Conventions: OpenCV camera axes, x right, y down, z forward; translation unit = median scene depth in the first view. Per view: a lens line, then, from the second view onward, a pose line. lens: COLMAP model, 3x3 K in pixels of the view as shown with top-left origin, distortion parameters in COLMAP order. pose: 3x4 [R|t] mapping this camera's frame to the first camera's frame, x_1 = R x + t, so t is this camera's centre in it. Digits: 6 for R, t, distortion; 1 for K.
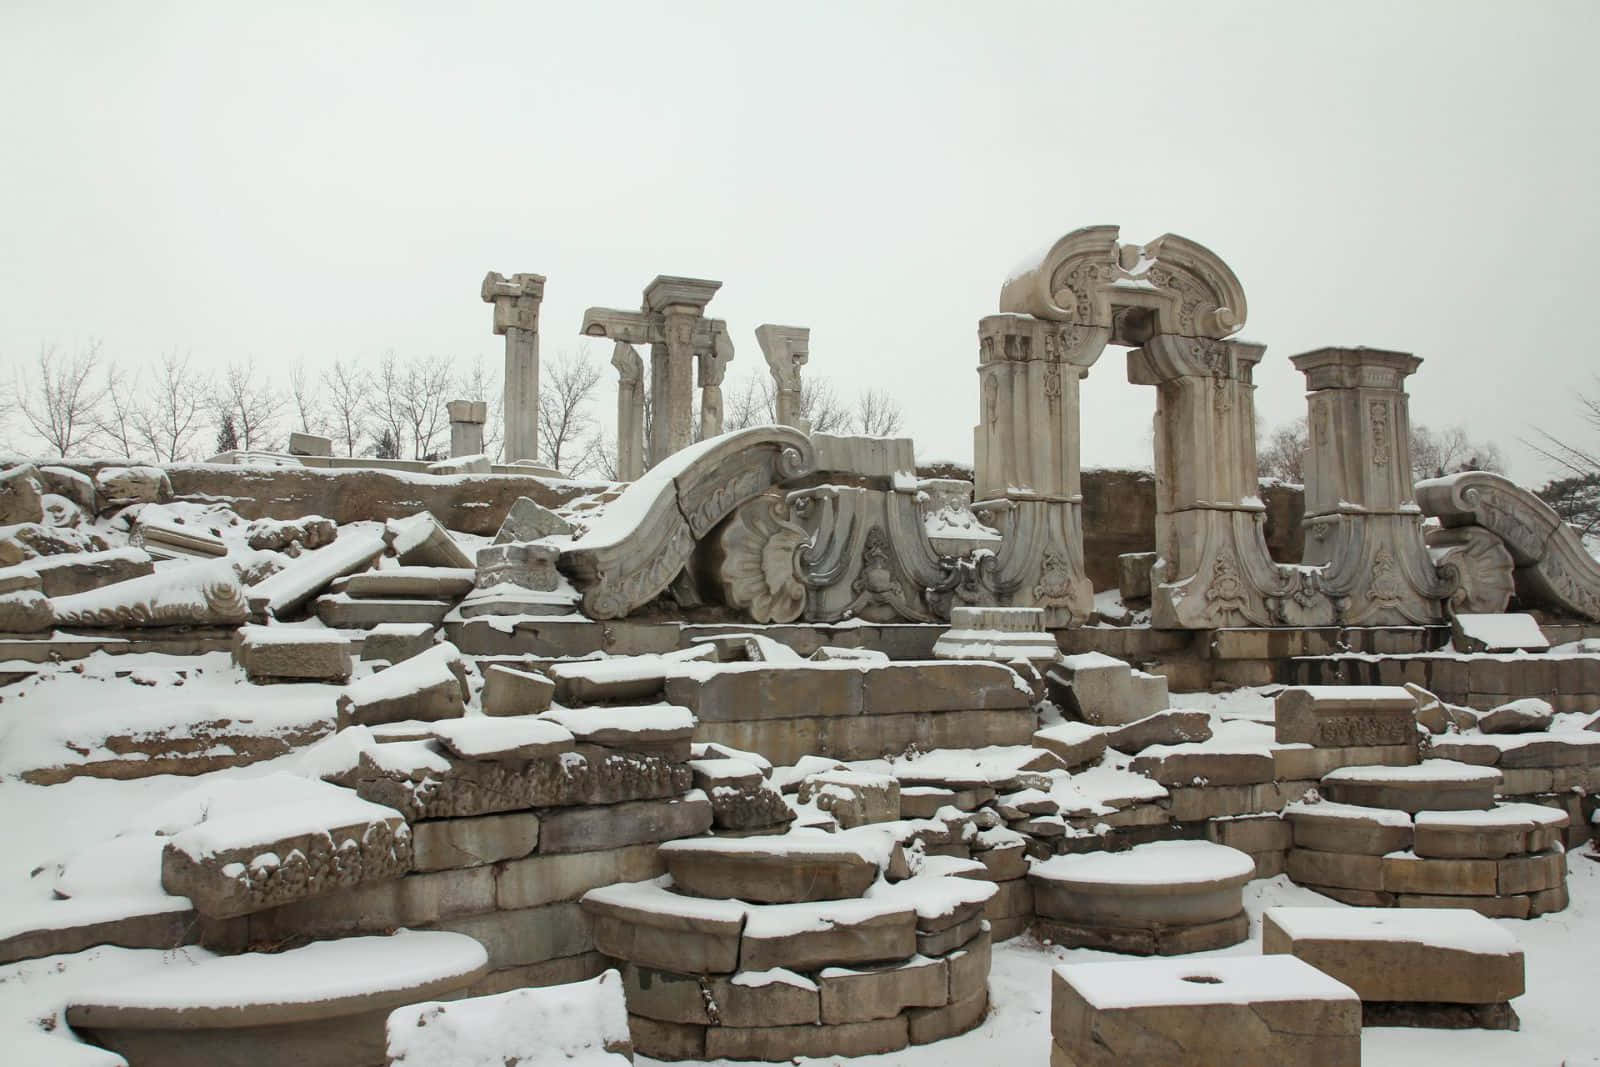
lens RADIAL K [[1227.7, 0, 800.0], [0, 1227.7, 533.5], [0, 0, 1]] dist [-0.117658, 0.098462]
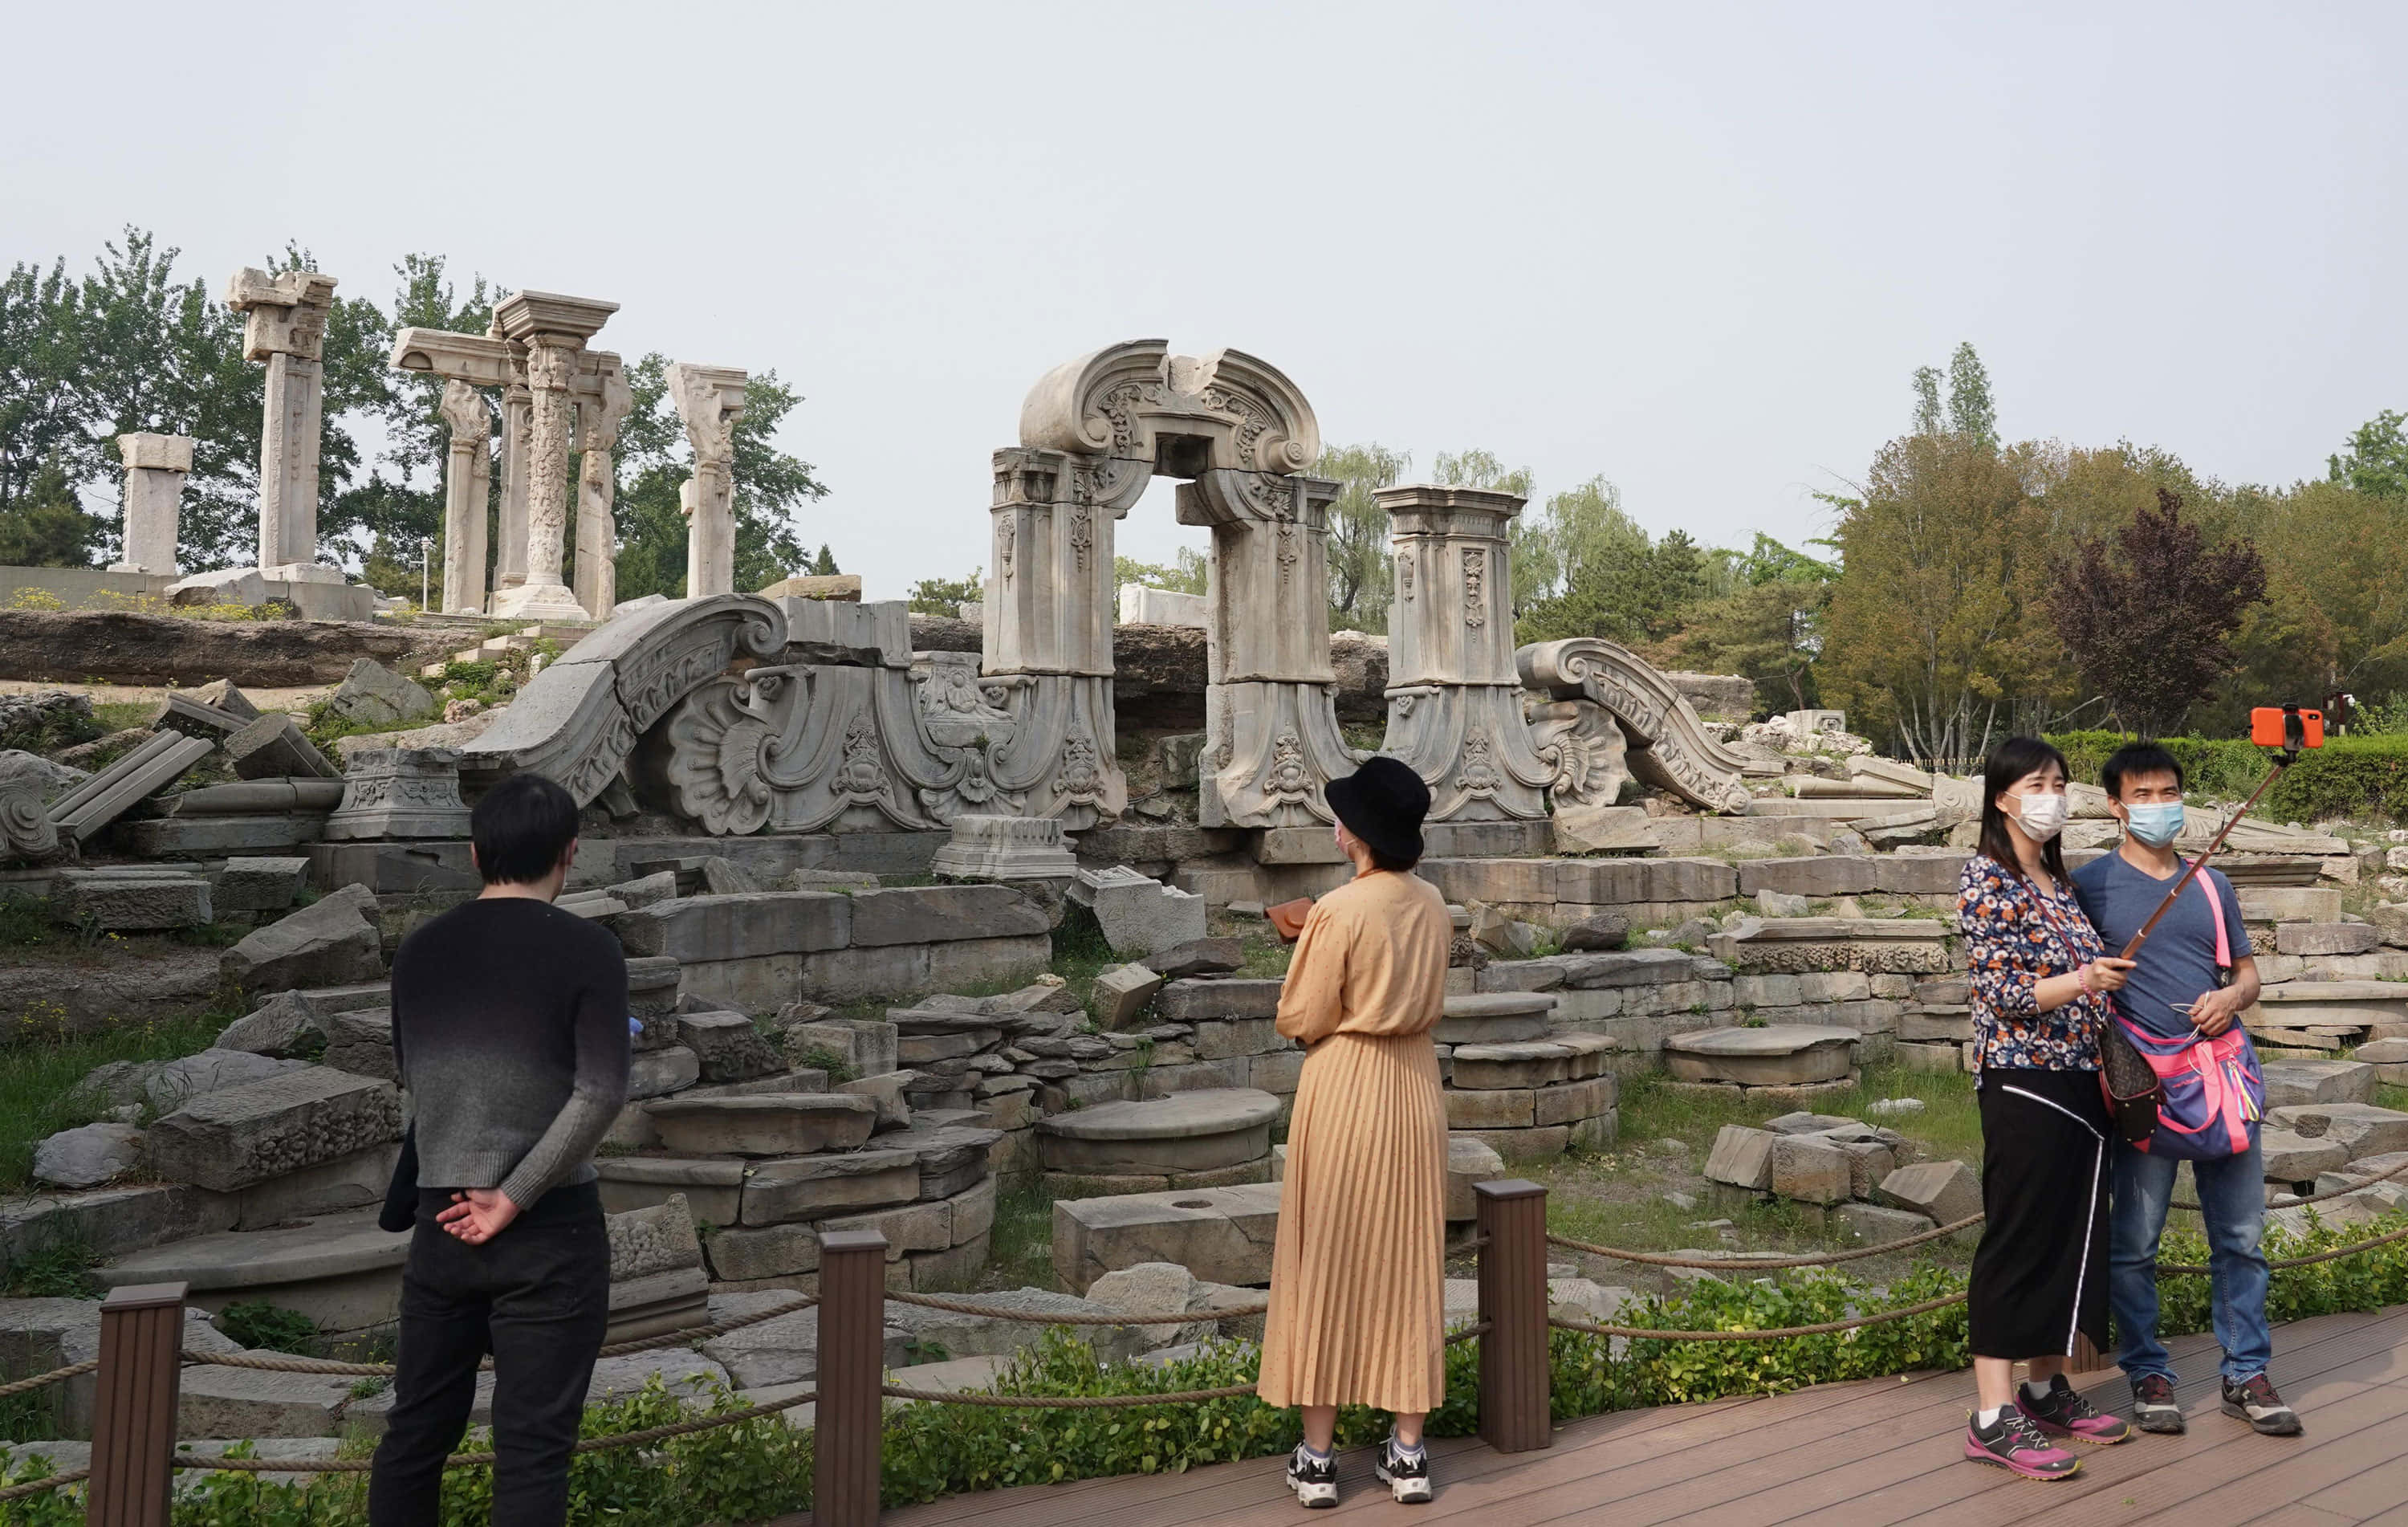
lens RADIAL K [[1976.9, 0, 1266.0], [0, 1976.9, 567.5], [0, 0, 1]] dist [-0.009920, 0.000651]
pose [[0.959474, 0.023437, 0.280820, -0.046303], [-0.015161, 0.999385, -0.031608, -0.058290], [-0.281388, 0.026069, 0.959240, -0.307608]]
